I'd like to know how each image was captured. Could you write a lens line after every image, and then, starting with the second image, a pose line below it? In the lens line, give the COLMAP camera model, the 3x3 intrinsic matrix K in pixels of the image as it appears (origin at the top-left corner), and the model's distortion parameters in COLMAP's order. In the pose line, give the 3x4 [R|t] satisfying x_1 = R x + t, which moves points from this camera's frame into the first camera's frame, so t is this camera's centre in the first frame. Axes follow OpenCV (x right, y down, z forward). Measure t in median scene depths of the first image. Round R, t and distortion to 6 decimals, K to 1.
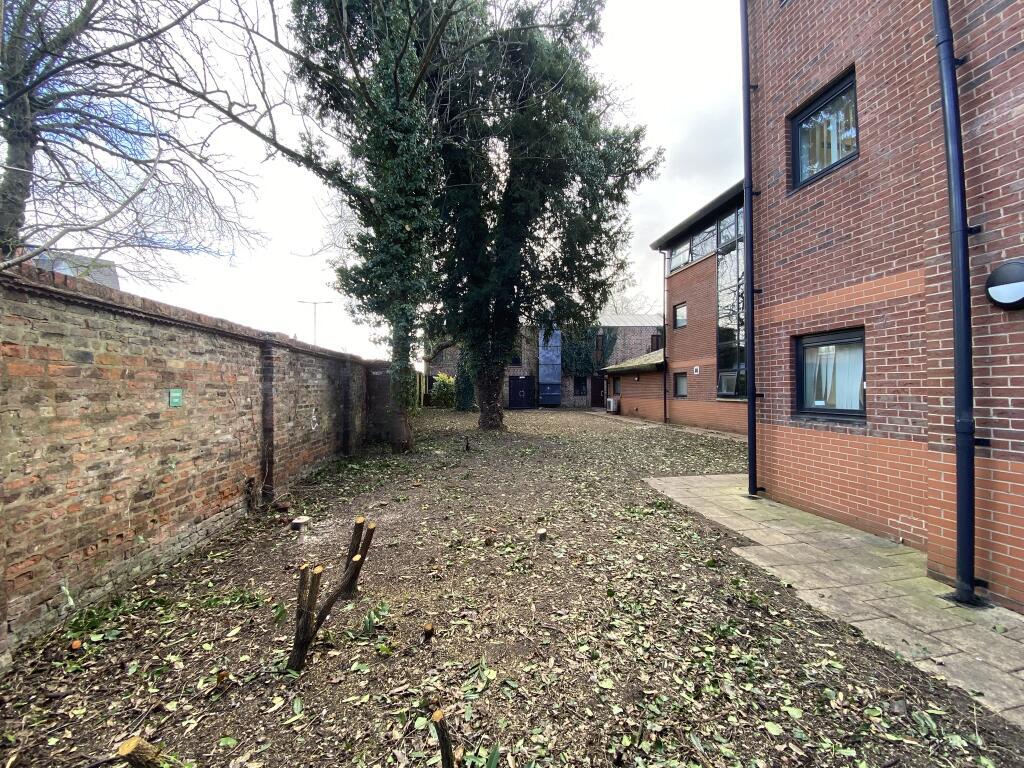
lens RADIAL K [[419.3, 0, 510.7], [0, 419.3, 384.8], [0, 0, 1]] dist [0.001307, -0.000421]
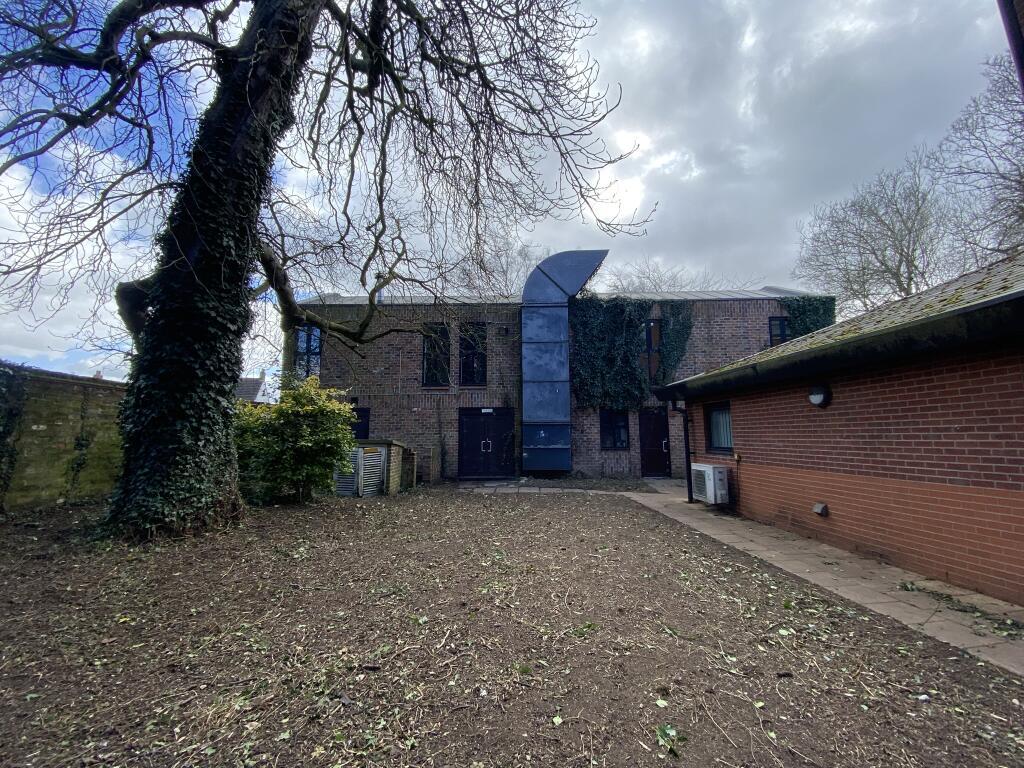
lens RADIAL K [[419.3, 0, 510.4], [0, 419.3, 377.6], [0, 0, 1]] dist [0.001307, -0.000421]
pose [[0.996010, -0.010058, -0.088669, 0.096354], [-0.001481, 0.991627, -0.129128, 0.006296], [0.089225, 0.128744, 0.987656, 0.545664]]
